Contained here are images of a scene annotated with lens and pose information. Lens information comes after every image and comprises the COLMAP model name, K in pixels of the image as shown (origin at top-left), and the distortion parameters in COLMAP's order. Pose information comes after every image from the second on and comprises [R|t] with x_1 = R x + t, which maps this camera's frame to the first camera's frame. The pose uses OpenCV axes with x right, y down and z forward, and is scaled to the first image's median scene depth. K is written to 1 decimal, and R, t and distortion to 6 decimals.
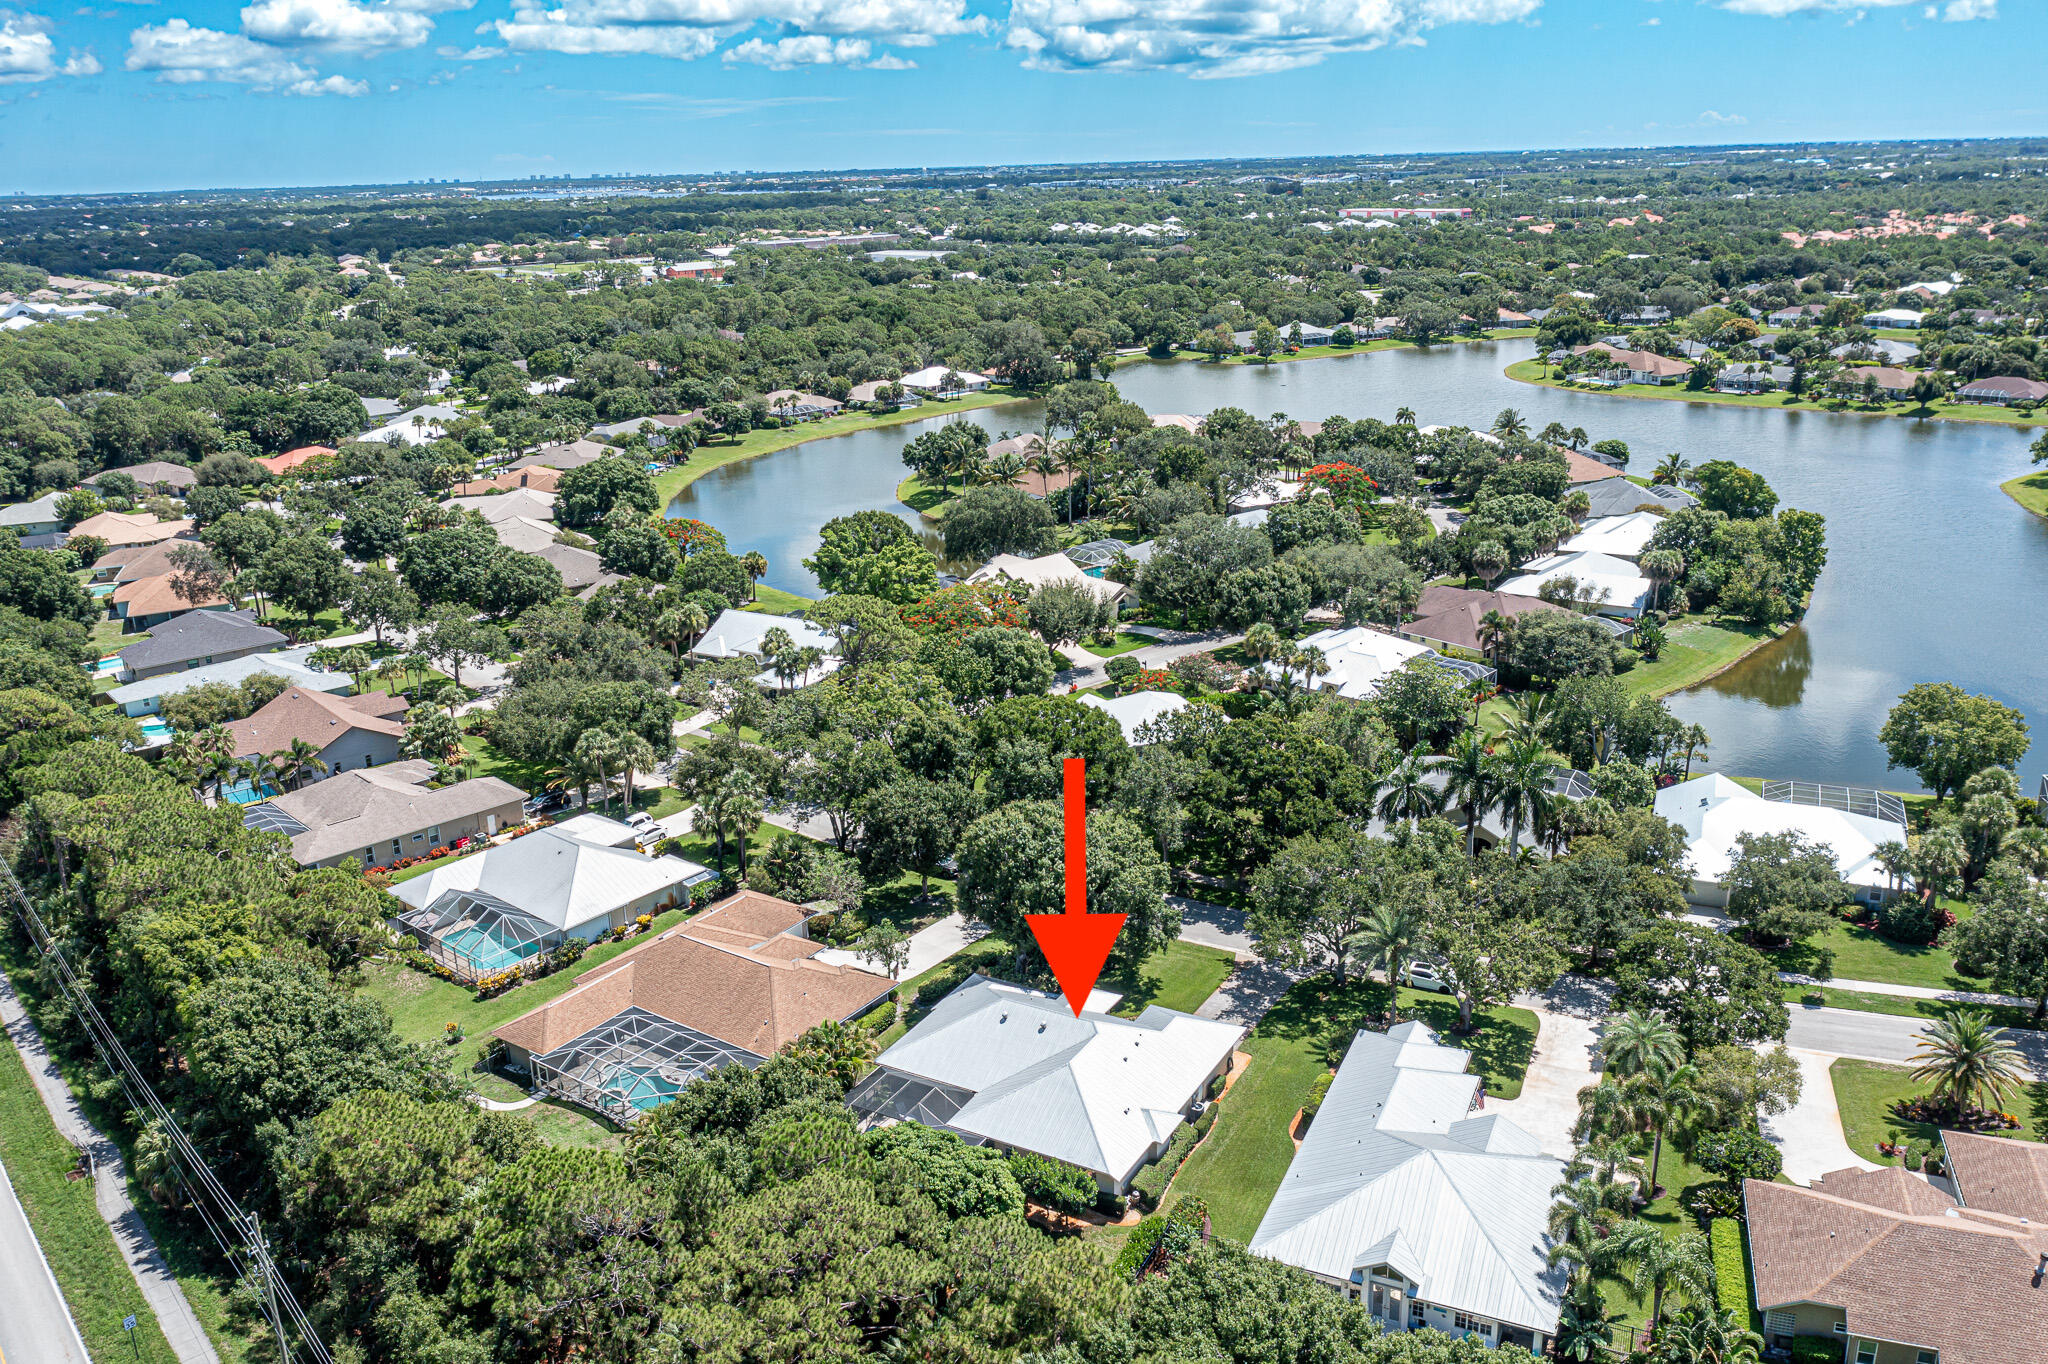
lens RADIAL K [[1659.1, 0, 1024.0], [0, 1659.1, 682.0], [0, 0, 1]] dist [-0.002860, 0.004756]
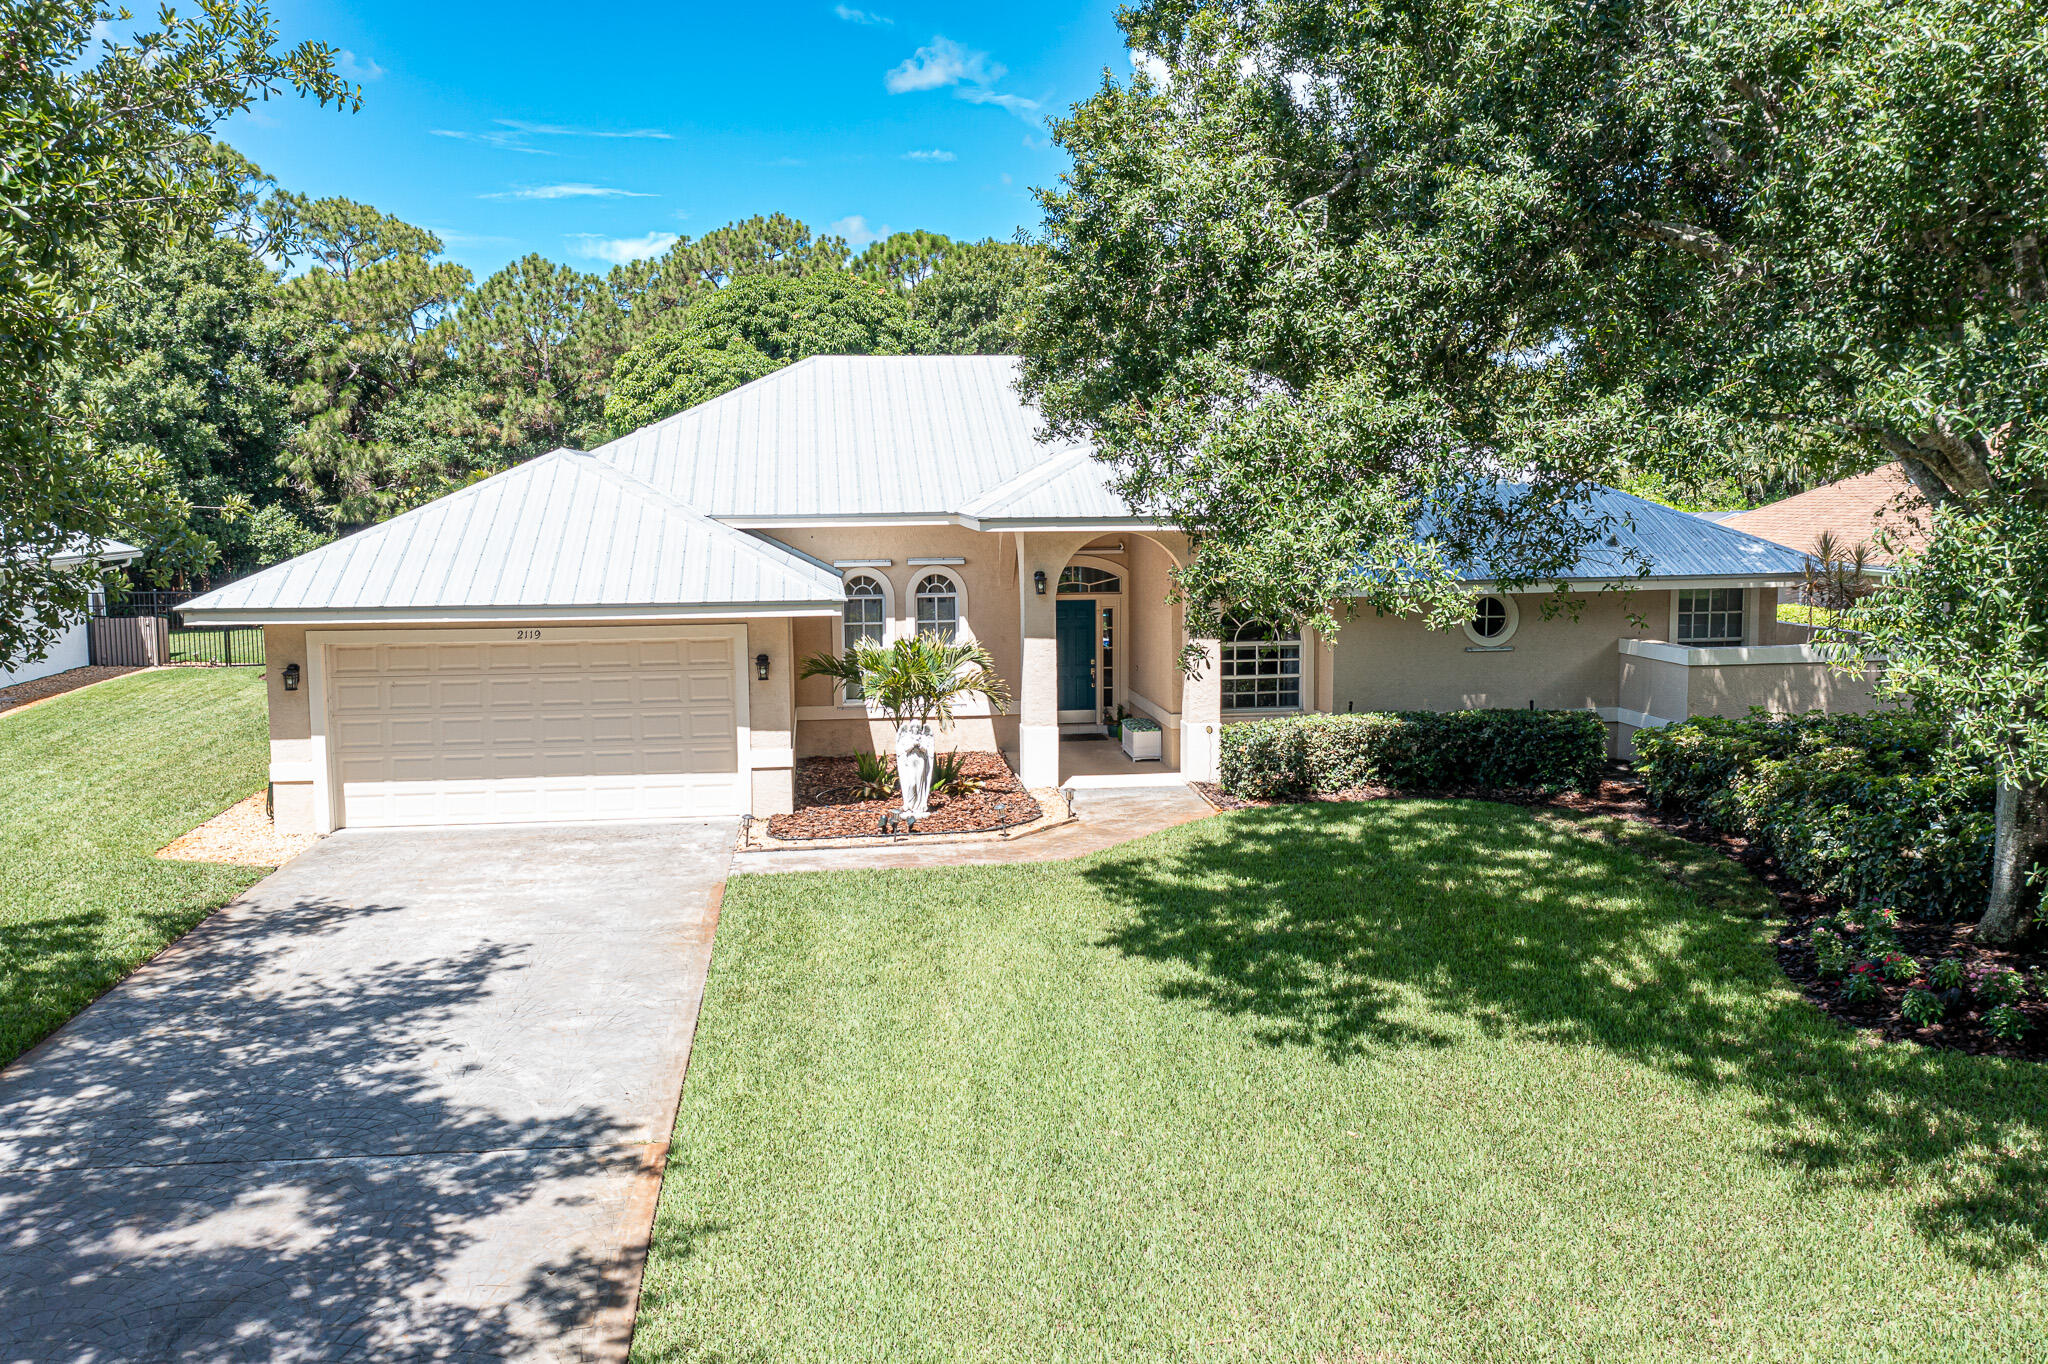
lens RADIAL K [[1660.7, 0, 1024.0], [0, 1660.7, 682.0], [0, 0, 1]] dist [-0.011922, -0.005746]
pose [[-0.805083, 0.100065, -0.584661, 0.151282], [-0.155565, 0.915546, 0.370910, 0.133978], [0.572399, 0.389566, -0.721524, 1.084627]]
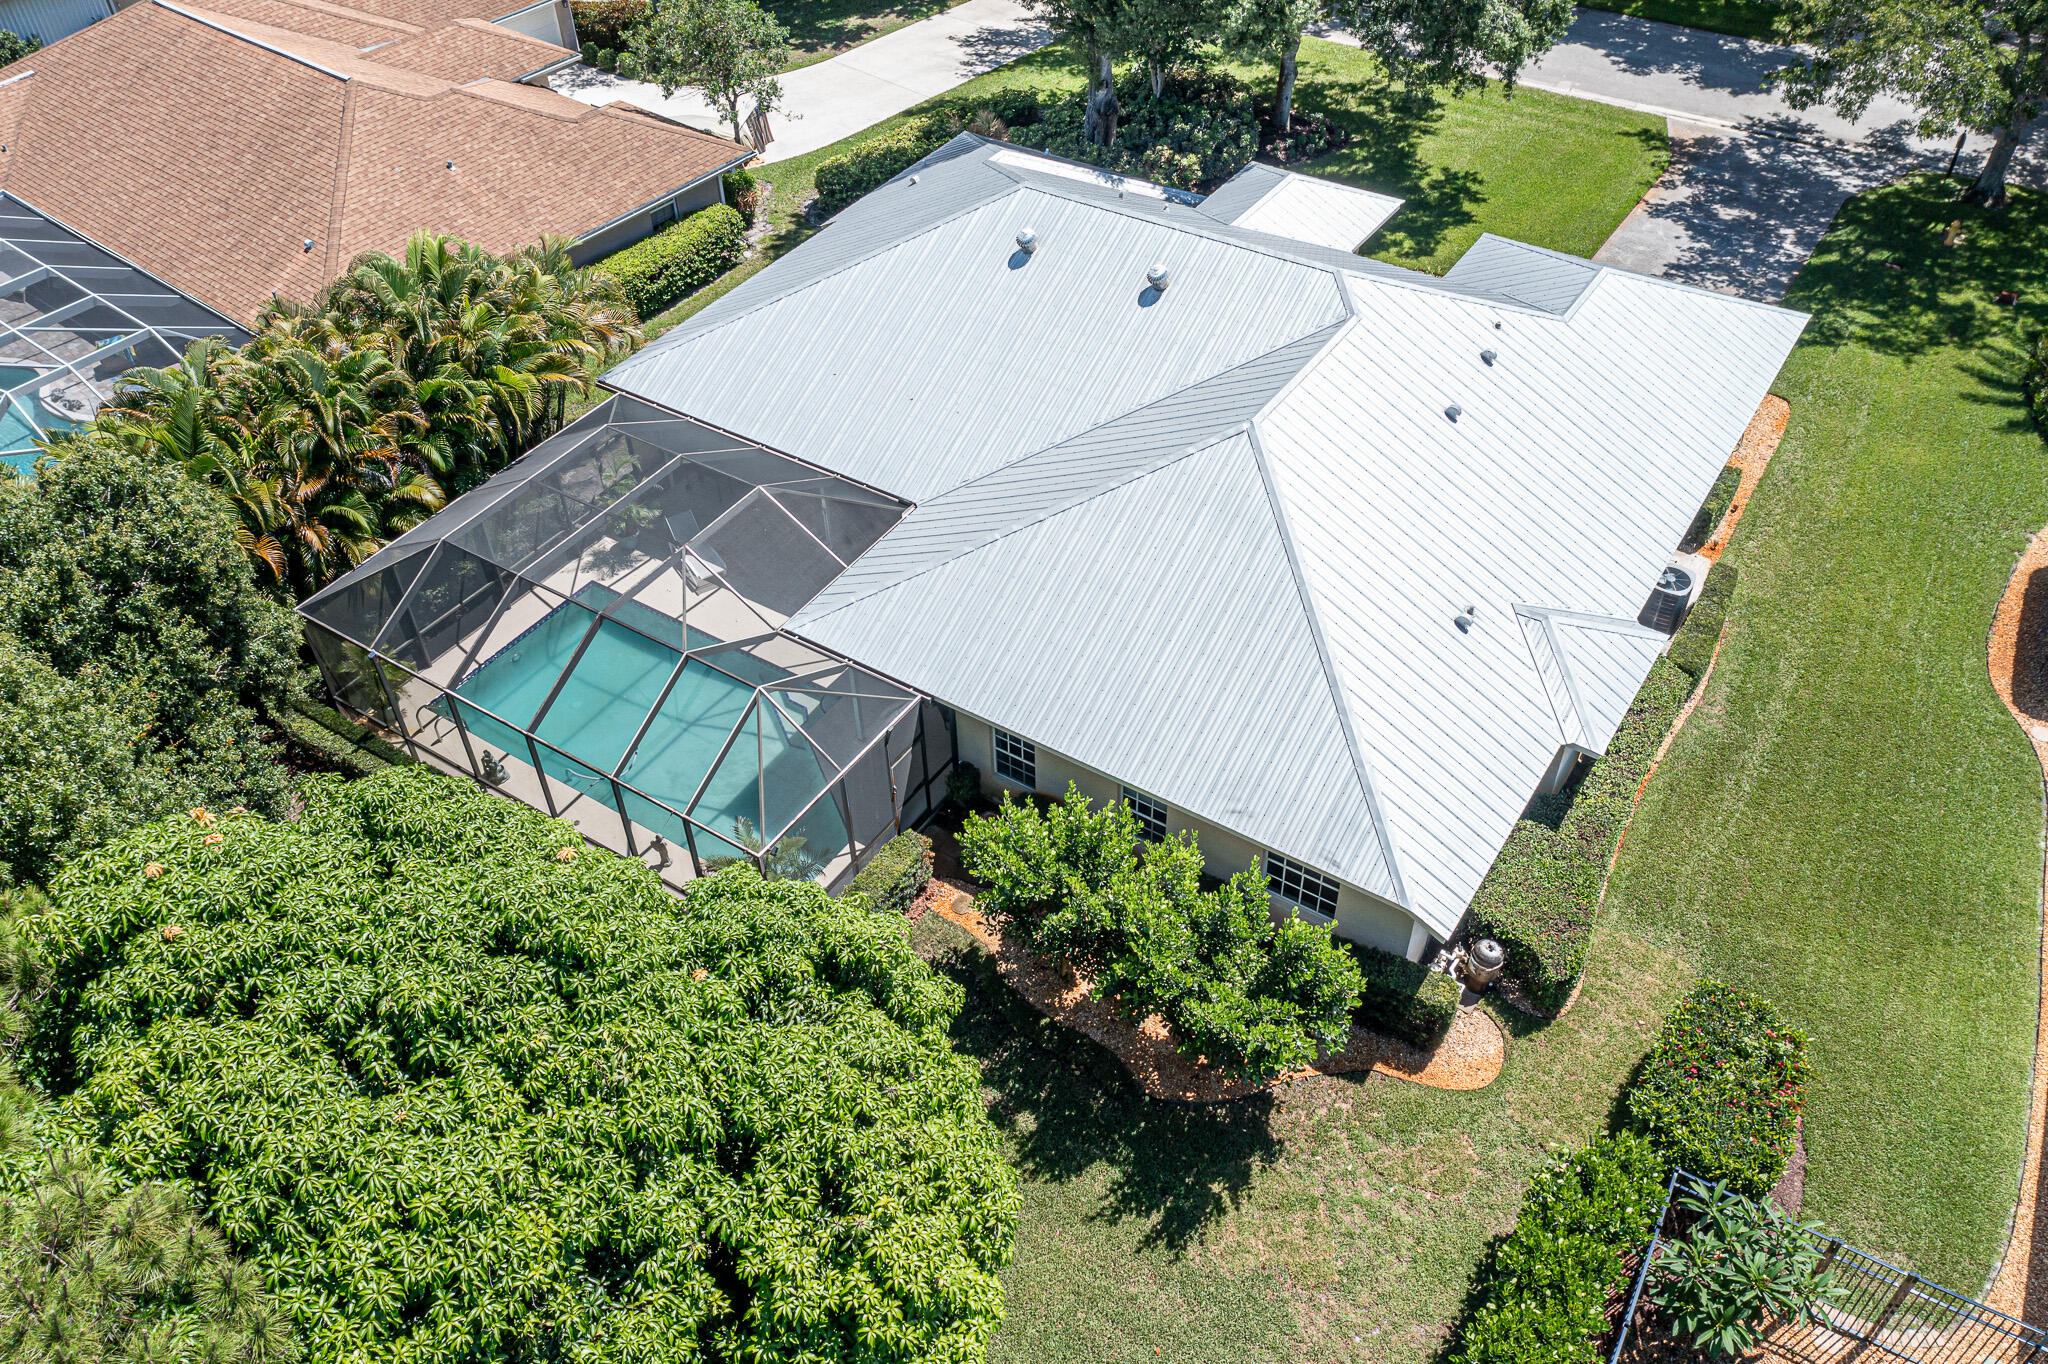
lens RADIAL K [[1609.9, 0, 1024.0], [0, 1609.9, 682.0], [0, 0, 1]] dist [-0.005348, 0.000454]
pose [[0.997508, 0.047496, -0.052169, 0.005817], [-0.021135, 0.906664, 0.421323, 0.137484], [0.067311, -0.419171, 0.905409, 0.643144]]
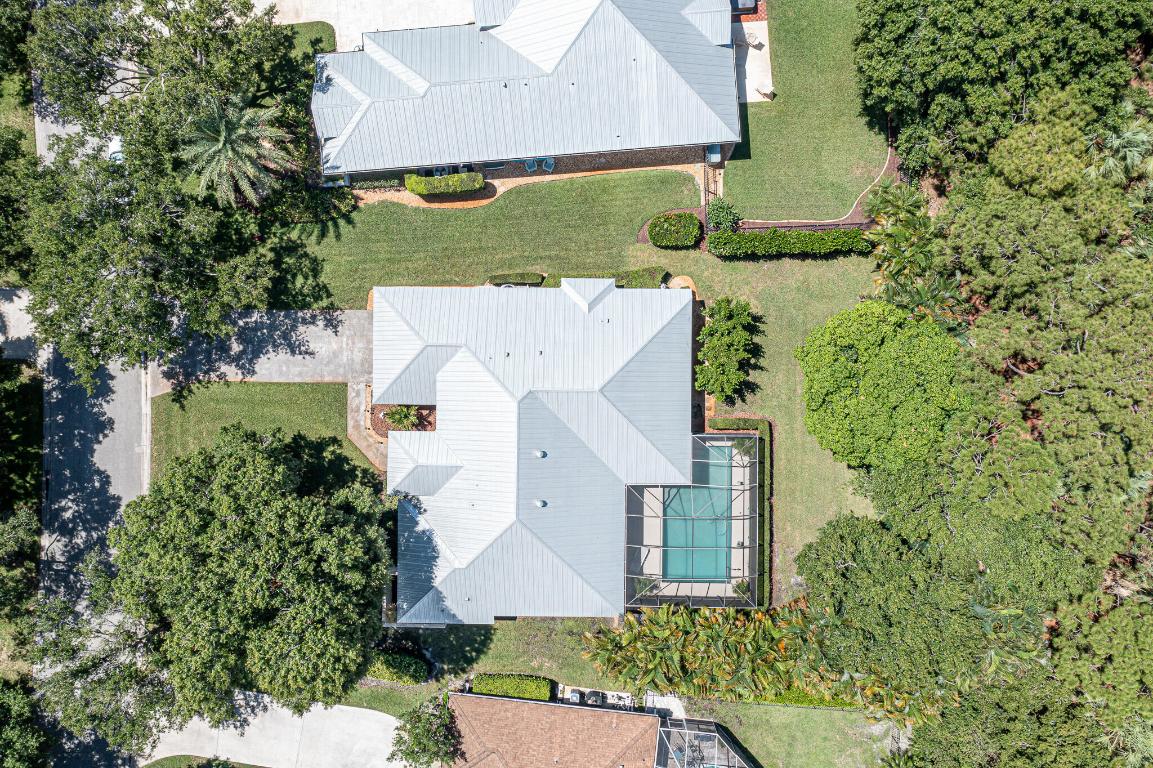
lens RADIAL K [[934.0, 0, 576.5], [0, 934.0, 384.0], [0, 0, 1]] dist [-0.002860, 0.004756]
pose [[-0.479296, -0.876586, 0.043274, 0.011652], [0.317043, -0.126953, 0.939876, -0.224866], [-0.818388, 0.464198, 0.338763, 0.710002]]
